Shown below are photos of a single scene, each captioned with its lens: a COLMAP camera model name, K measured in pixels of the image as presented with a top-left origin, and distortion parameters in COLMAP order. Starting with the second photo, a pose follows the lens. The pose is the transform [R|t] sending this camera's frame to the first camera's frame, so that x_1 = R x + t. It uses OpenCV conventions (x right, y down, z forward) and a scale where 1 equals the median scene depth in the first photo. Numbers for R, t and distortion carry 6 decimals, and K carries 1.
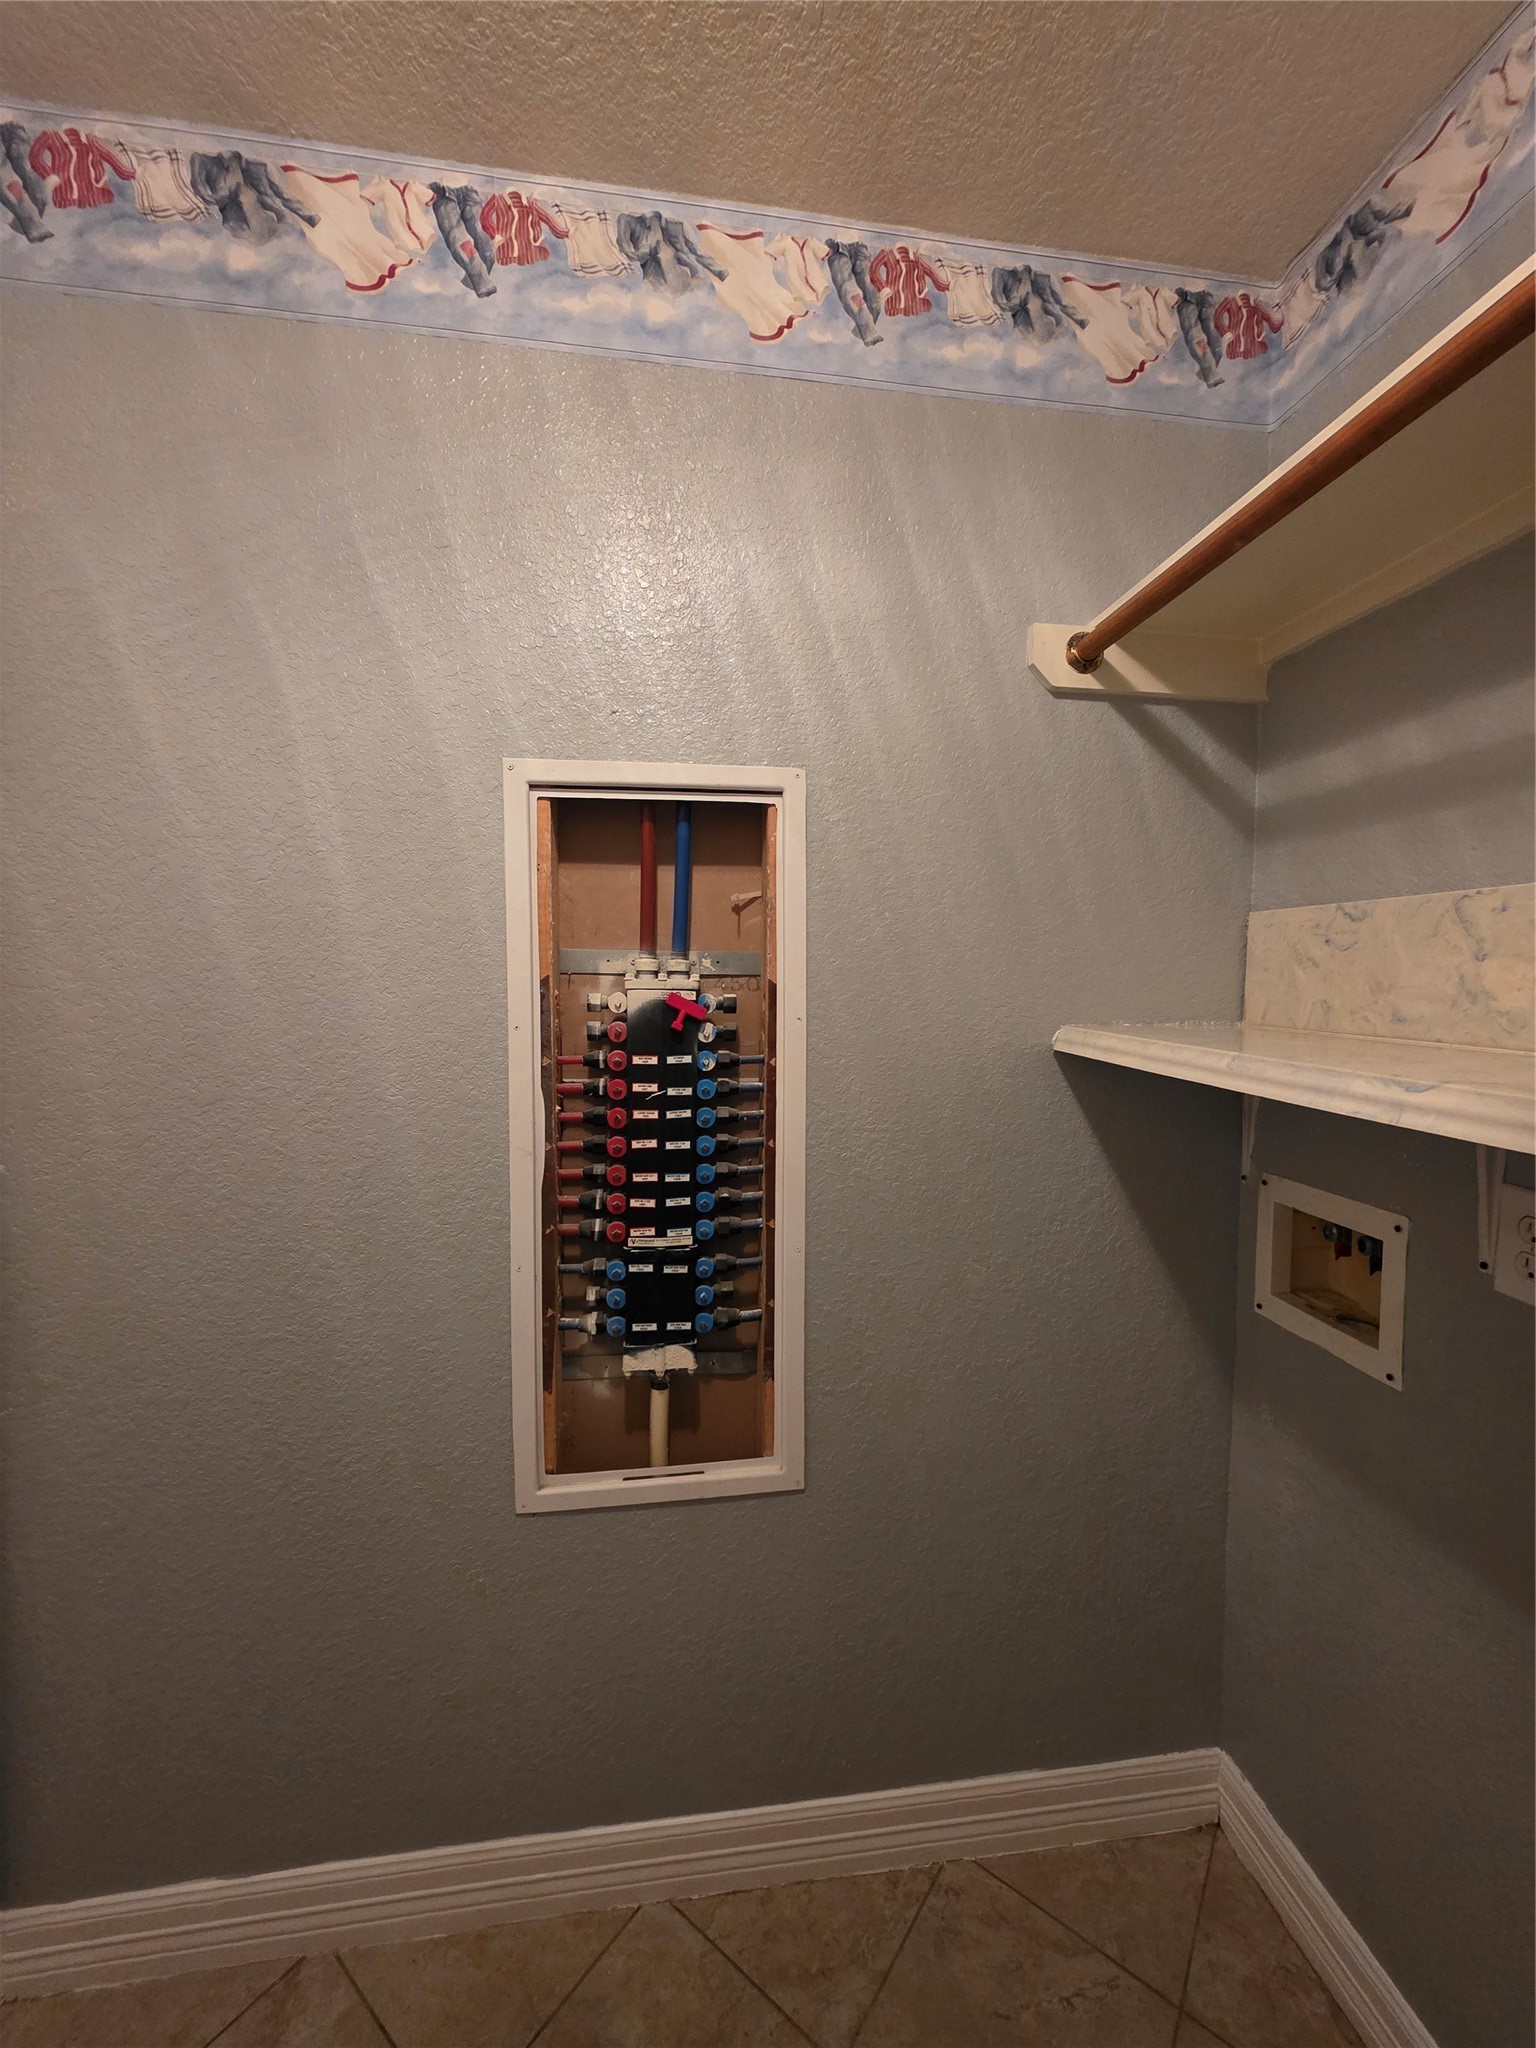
lens RADIAL K [[813.3, 0, 781.0], [0, 813.3, 1028.5], [0, 0, 1]] dist [0.000941, 0.001998]
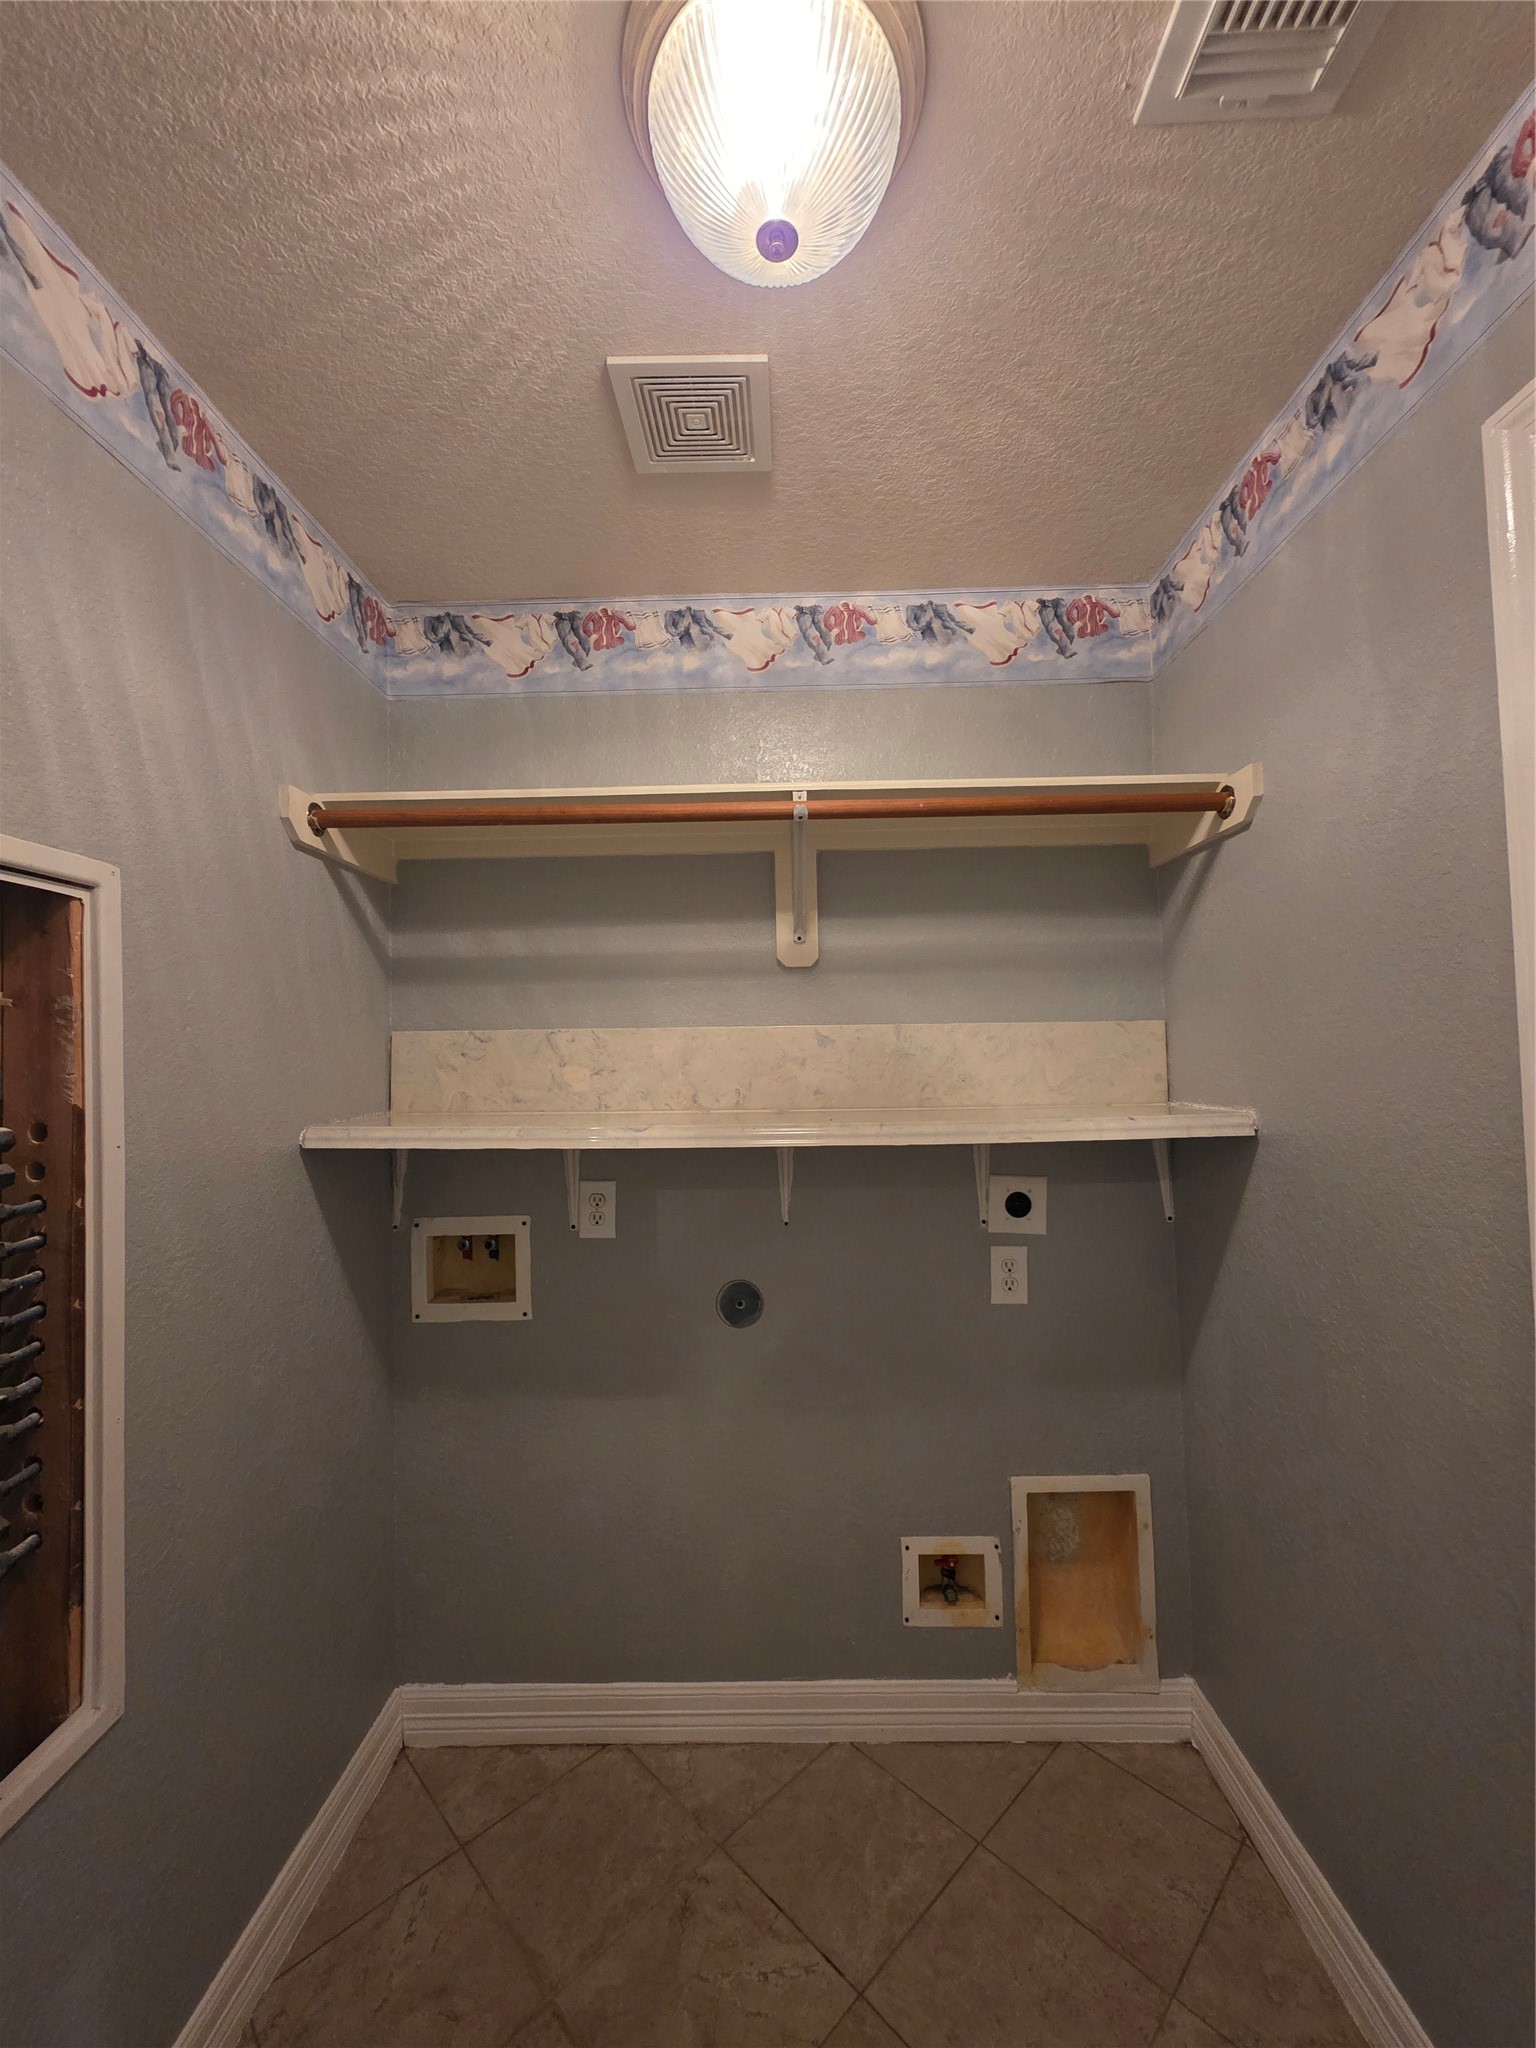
lens RADIAL K [[813.3, 0, 781.0], [0, 813.3, 1028.5], [0, 0, 1]] dist [0.000941, 0.001998]
pose [[0.149481, 0.021420, 0.988533, -0.743406], [0.080082, 0.996219, -0.033696, -0.052803], [-0.985516, 0.084200, 0.147200, 0.162673]]
